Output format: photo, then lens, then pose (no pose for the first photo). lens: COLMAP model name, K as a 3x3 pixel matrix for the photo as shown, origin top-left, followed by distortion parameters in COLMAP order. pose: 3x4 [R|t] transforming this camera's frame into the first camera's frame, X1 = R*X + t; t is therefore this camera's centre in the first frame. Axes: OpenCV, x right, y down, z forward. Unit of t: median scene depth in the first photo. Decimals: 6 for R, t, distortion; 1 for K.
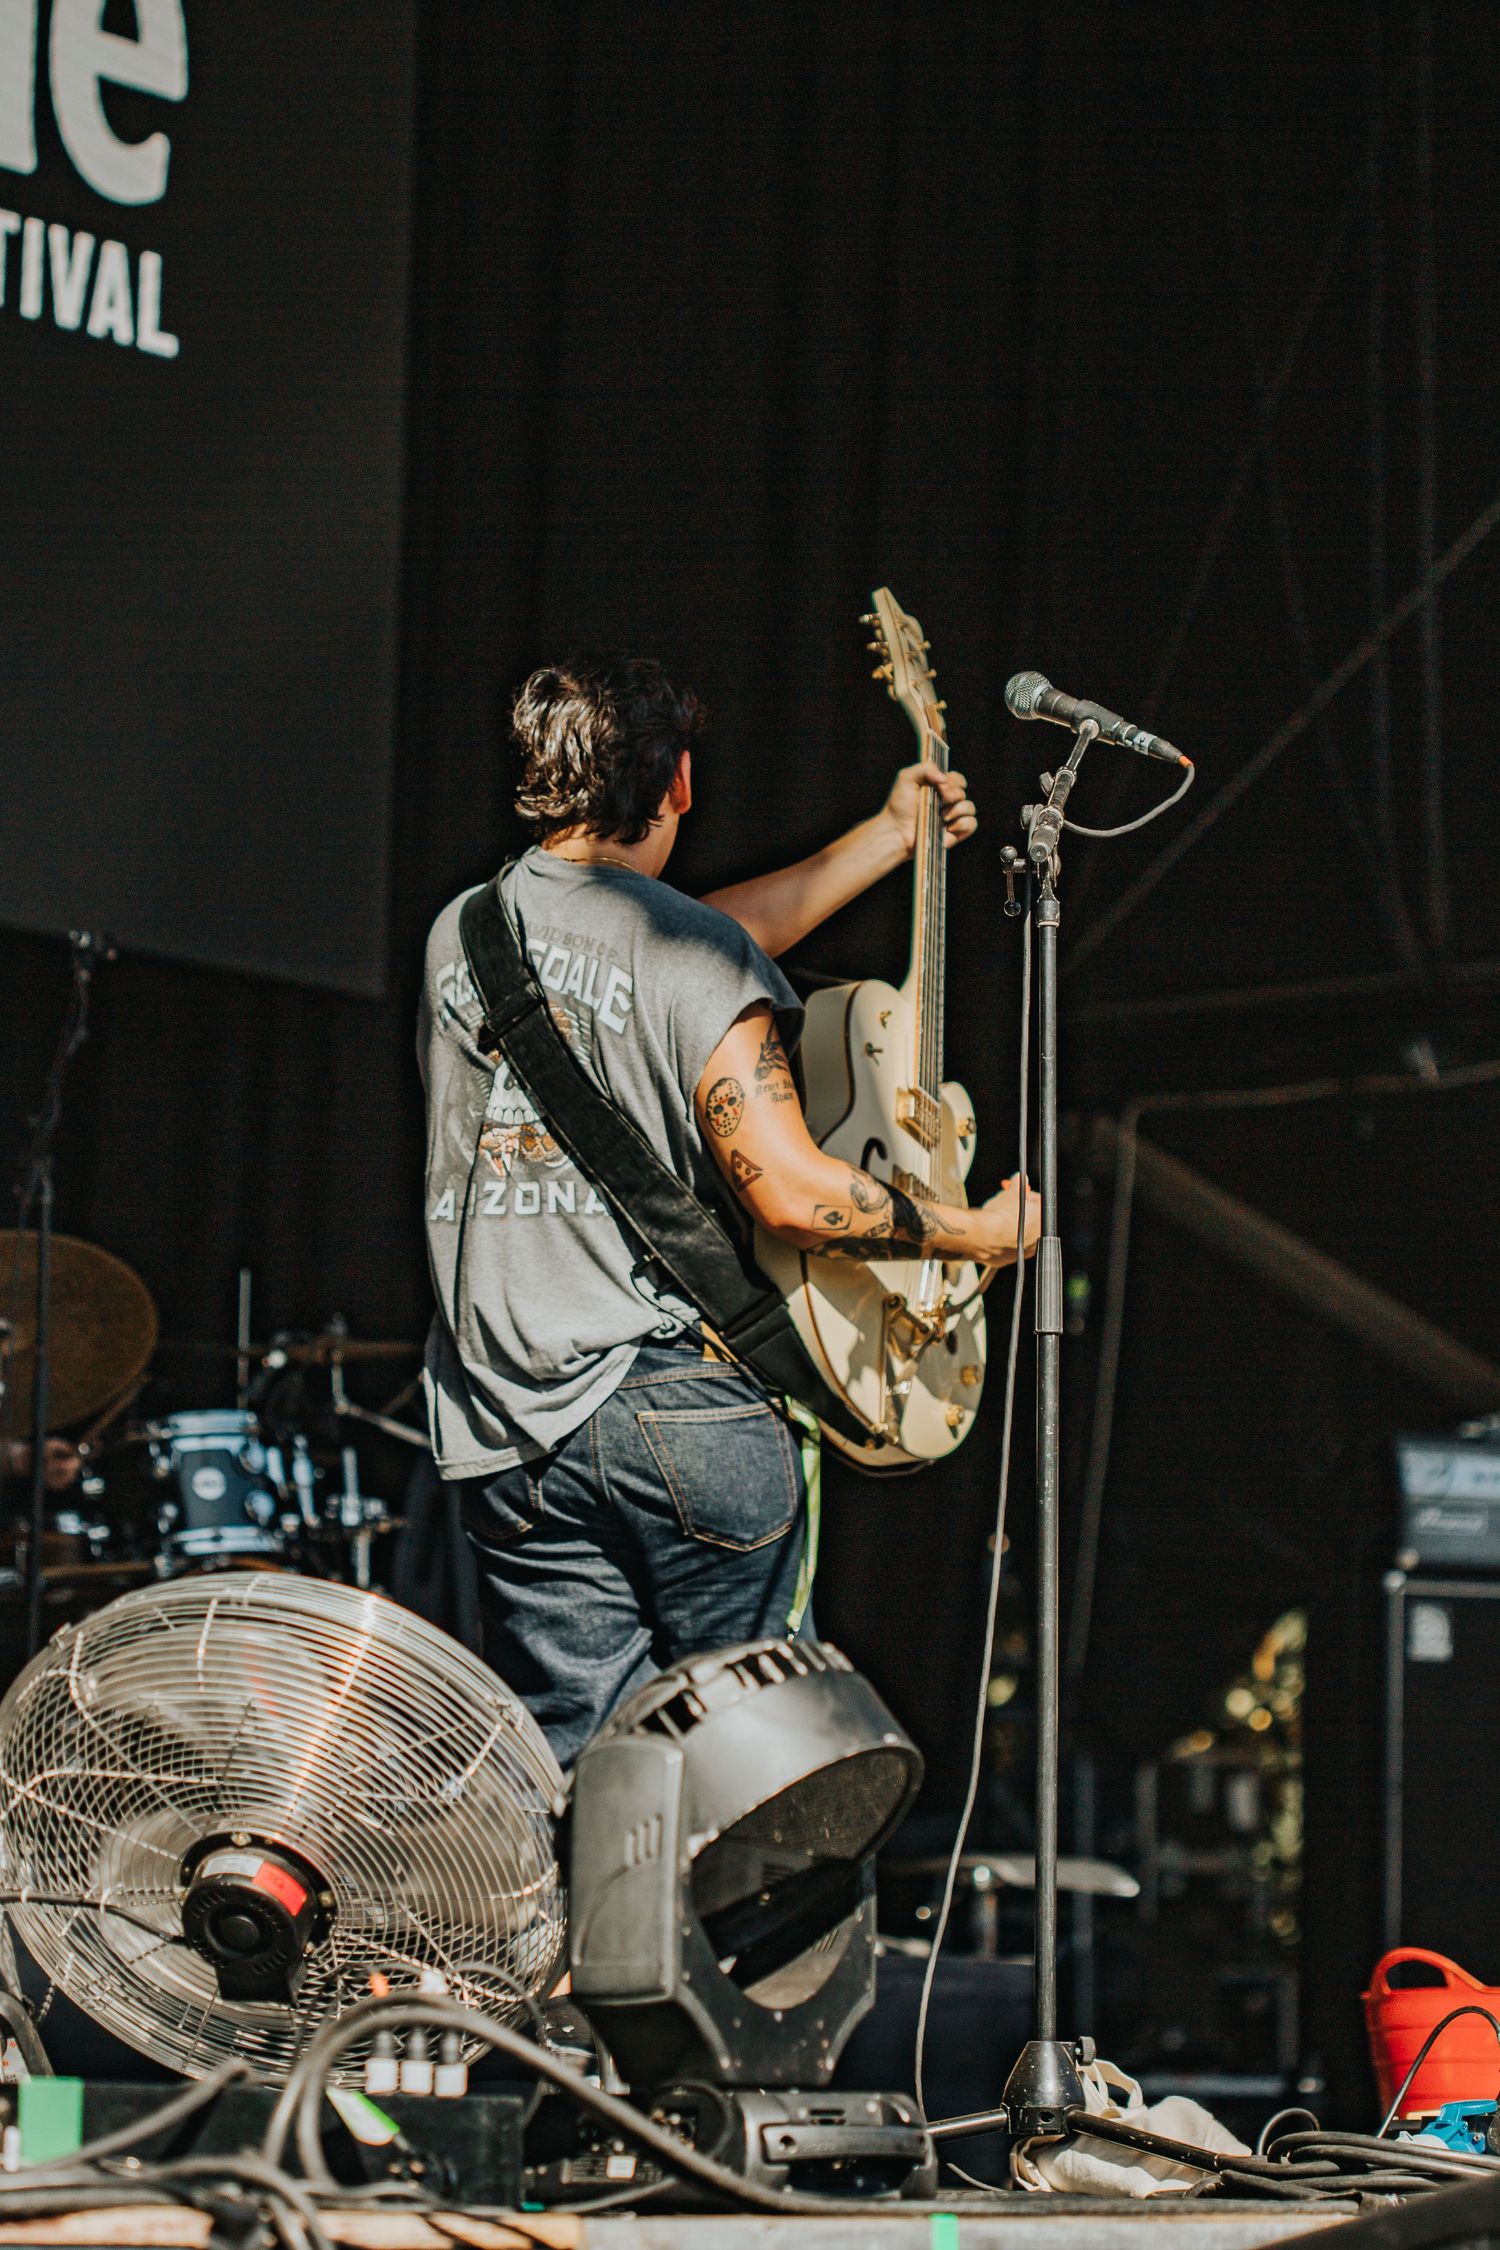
lens RADIAL K [[7361.4, 0, 865.4], [0, 7361.4, 1147.8], [0, 0, 1]] dist [-0.078027, 0.000000]
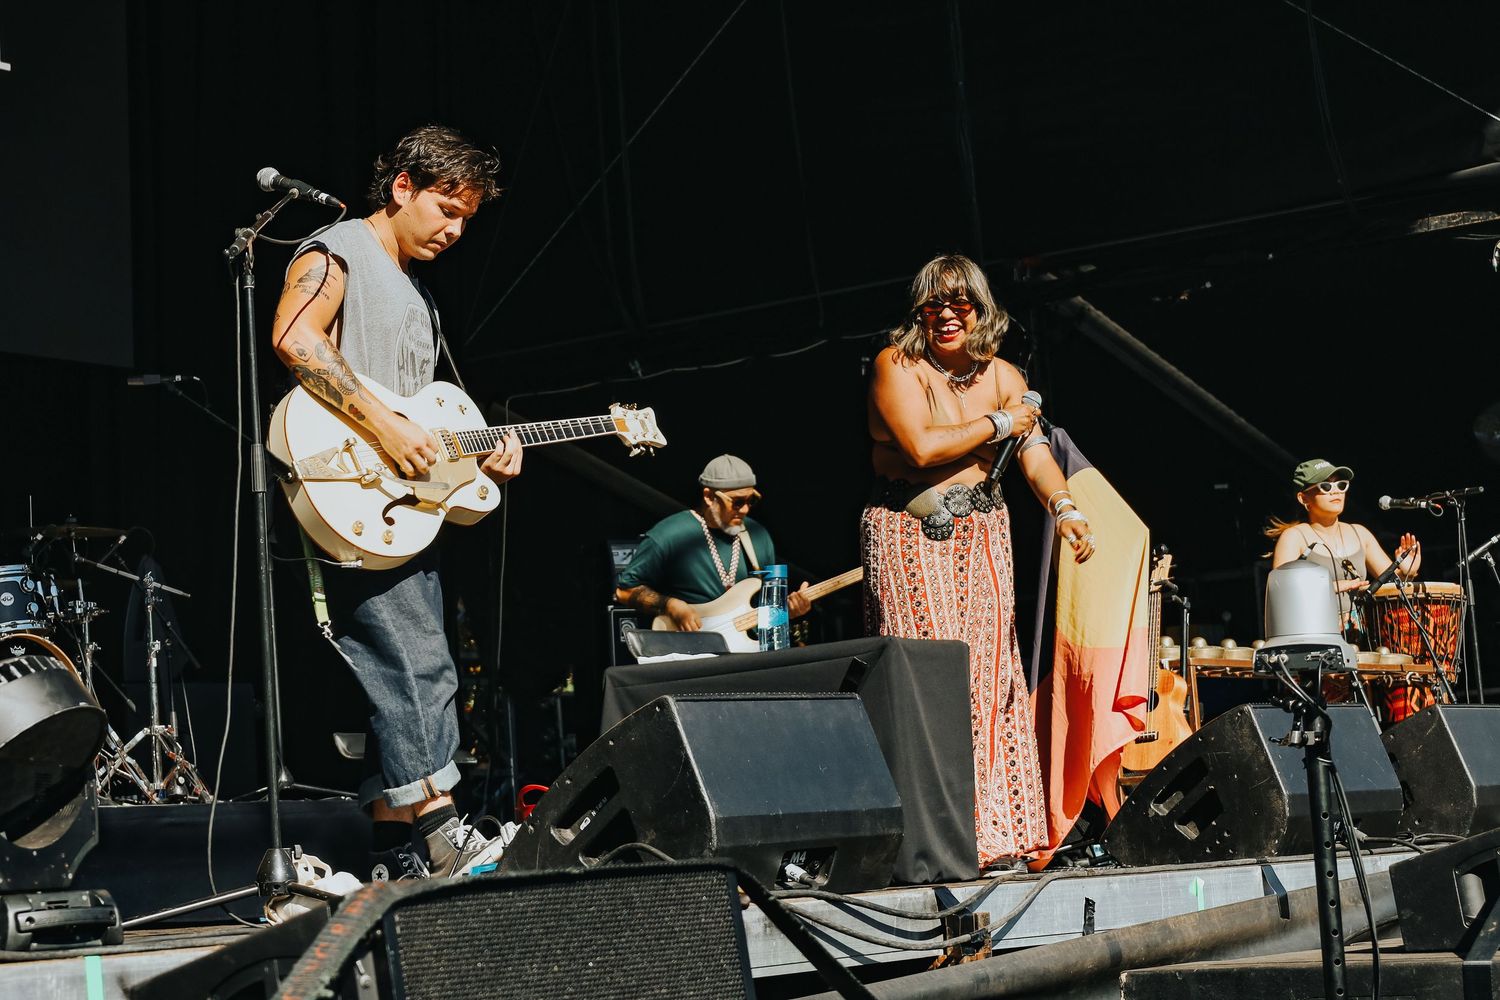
lens RADIAL K [[3261.0, 0, 715.2], [0, 3261.0, 486.0], [0, 0, 1]] dist [-0.022333, 0.000000]
pose [[0.995489, -0.064975, 0.069134, 0.087745], [0.063708, 0.997761, 0.020376, 0.013618], [-0.070303, -0.015879, 0.997399, 0.117309]]
